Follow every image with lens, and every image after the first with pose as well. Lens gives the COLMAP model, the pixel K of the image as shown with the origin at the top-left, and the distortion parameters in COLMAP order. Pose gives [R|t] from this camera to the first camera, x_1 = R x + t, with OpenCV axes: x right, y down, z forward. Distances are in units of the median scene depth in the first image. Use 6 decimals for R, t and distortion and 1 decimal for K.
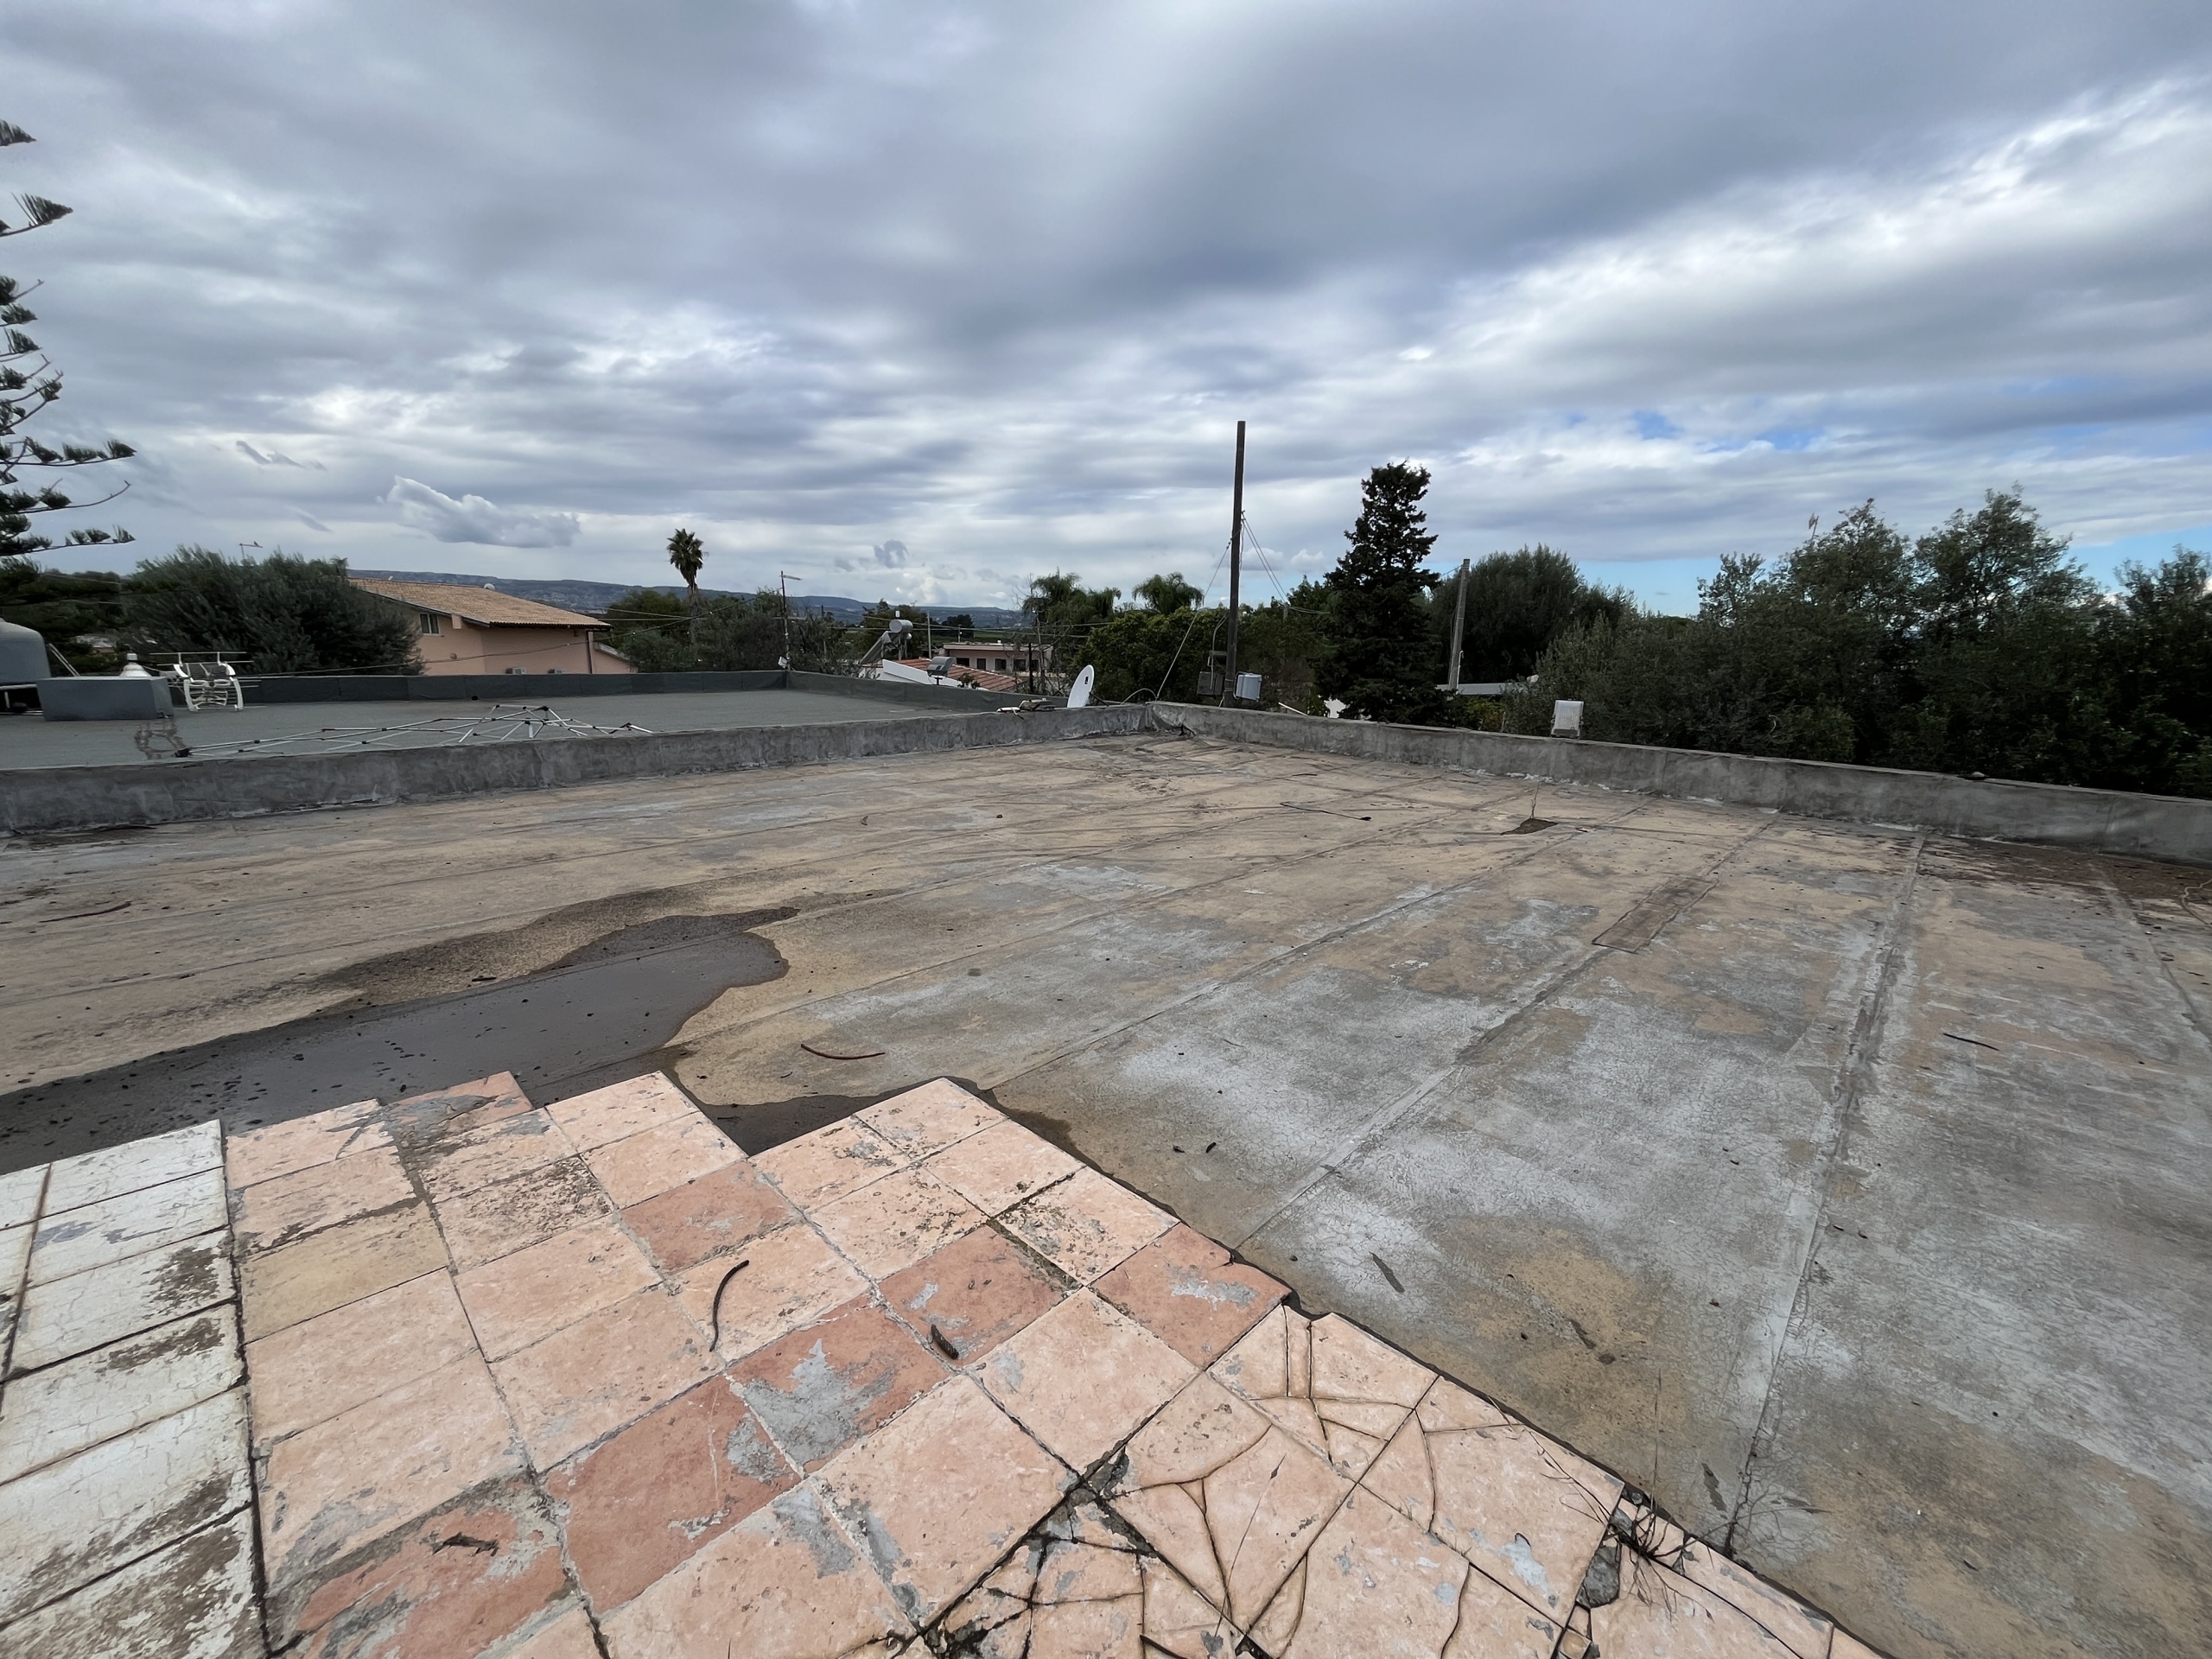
lens RADIAL K [[876.8, 0, 1112.1], [0, 876.8, 877.4], [0, 0, 1]] dist [-0.000547, -0.000336]
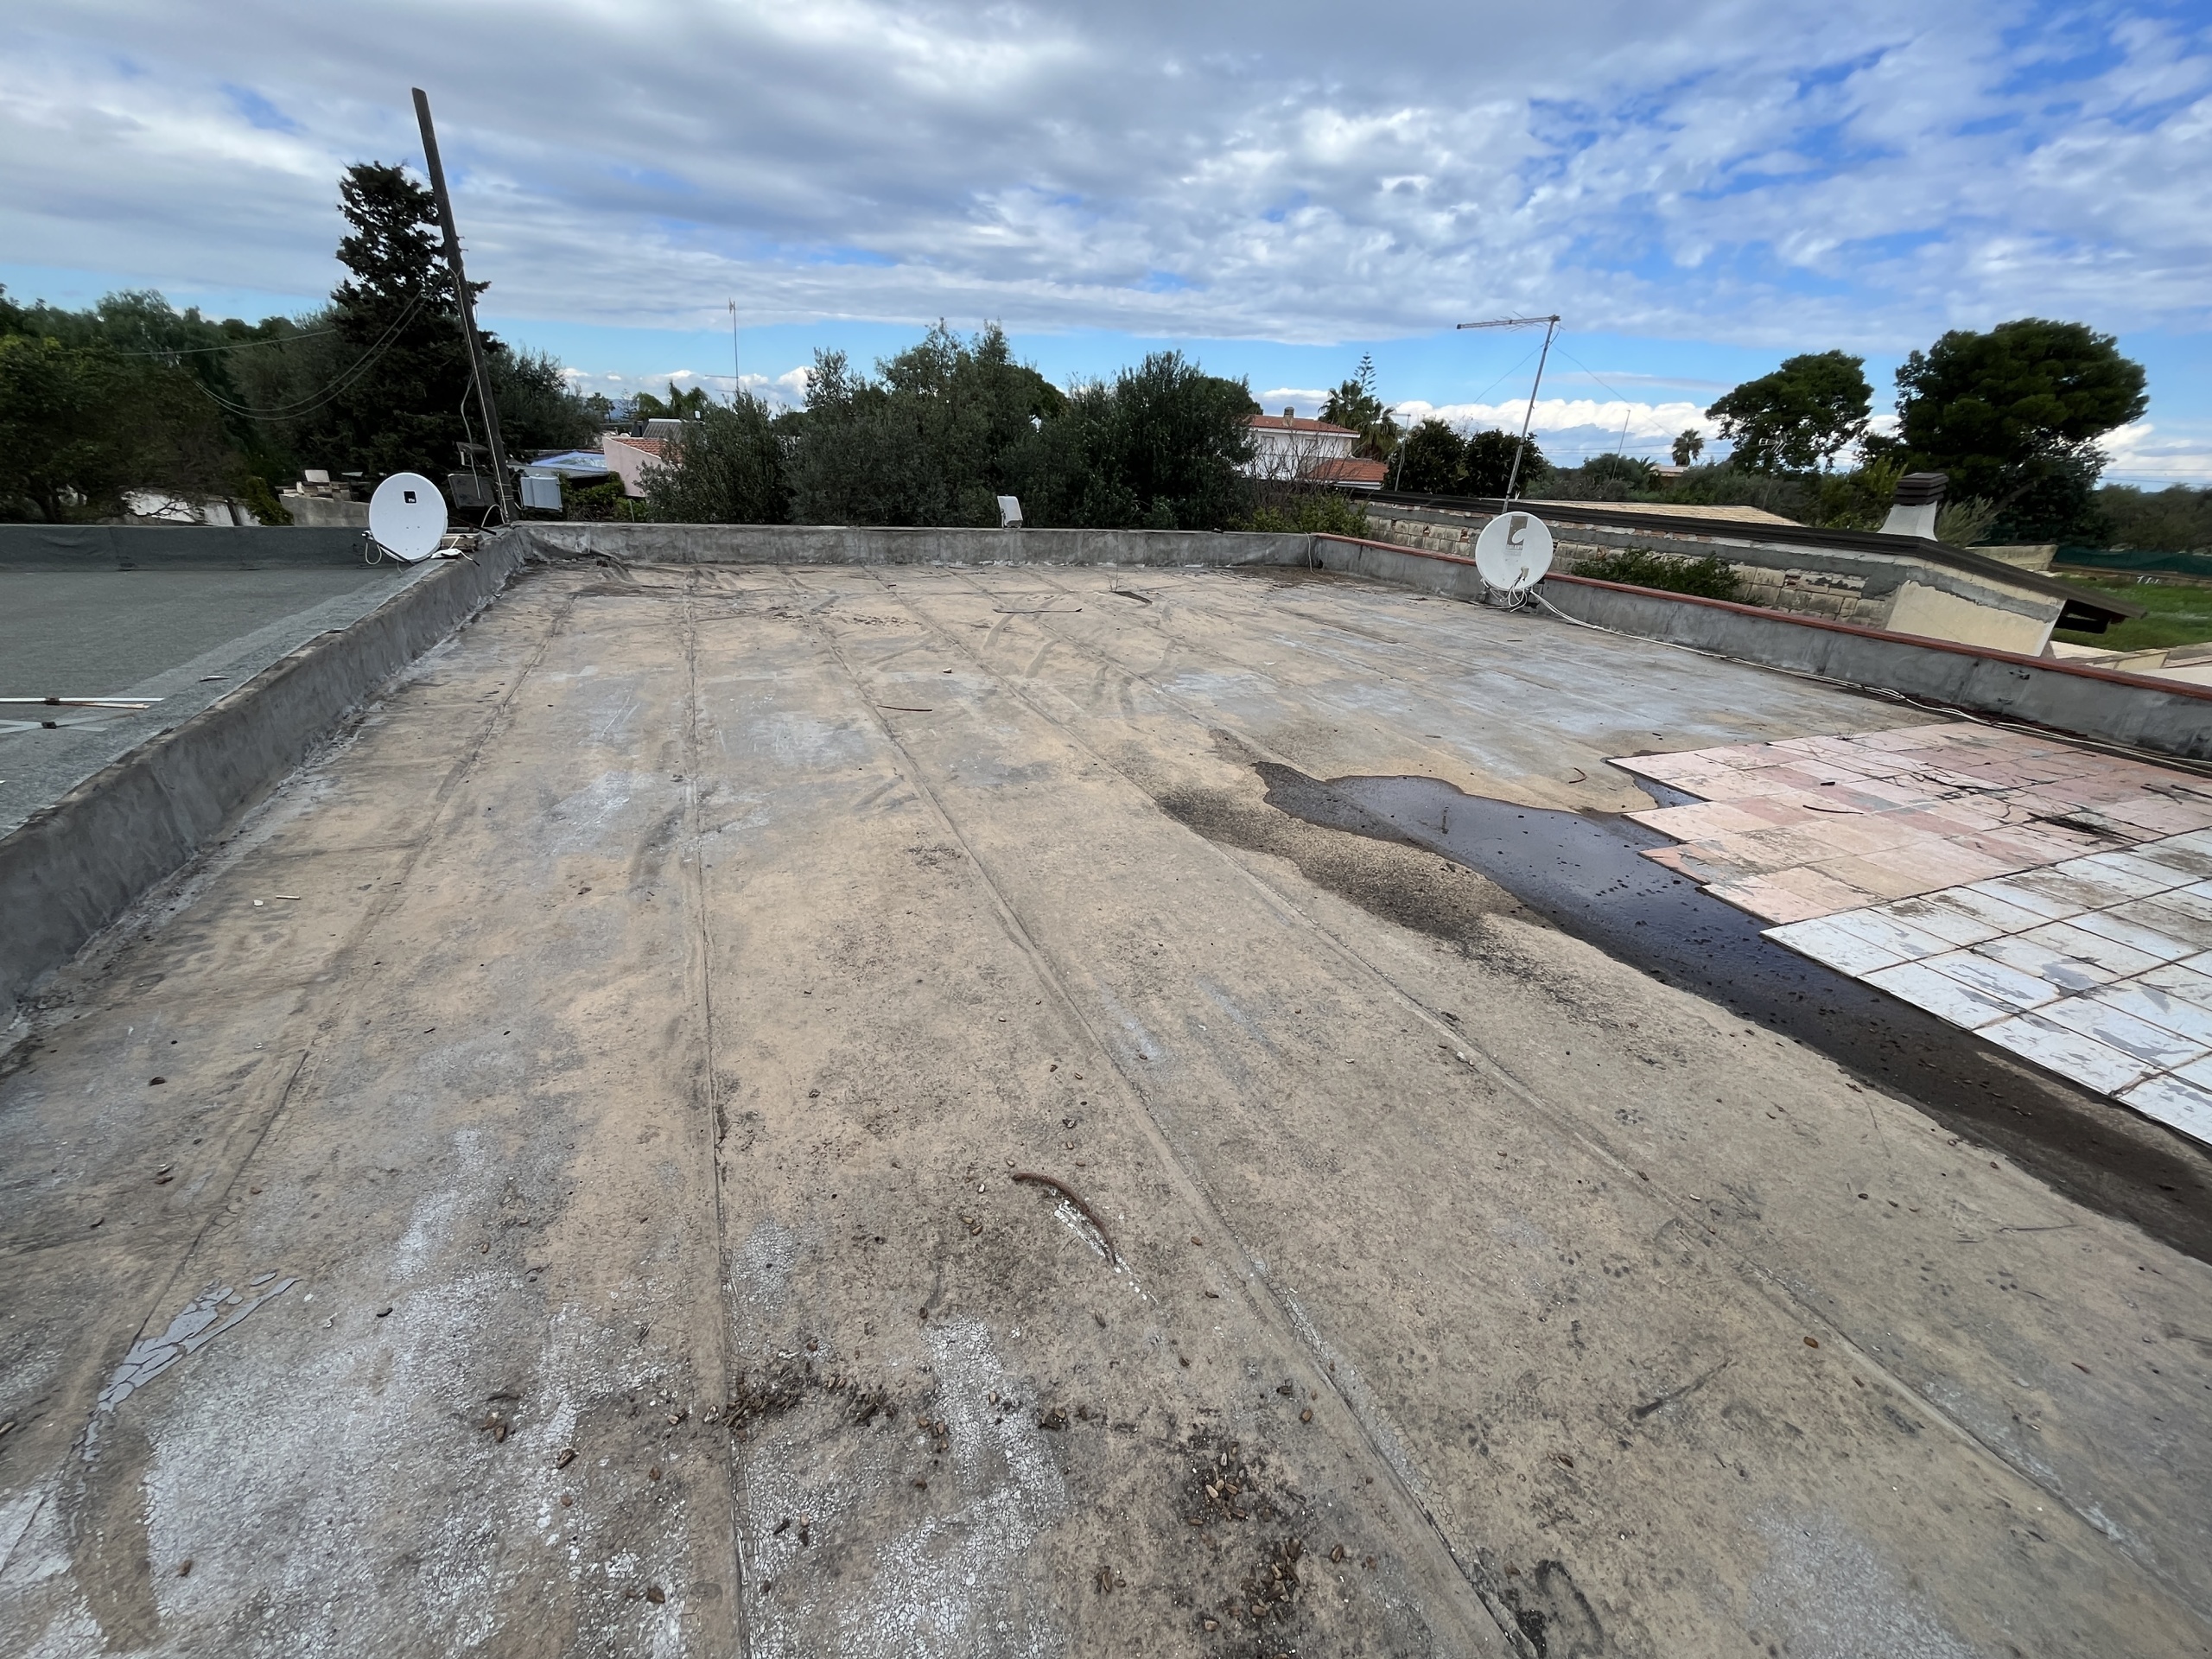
lens RADIAL K [[894.5, 0, 1096.6], [0, 894.5, 835.2], [0, 0, 1]] dist [-0.001798, -0.000592]
pose [[0.394363, -0.371475, 0.840526, -1.408679], [0.209522, 0.926910, 0.311349, -0.262164], [-0.894750, 0.053324, 0.443372, 0.742680]]
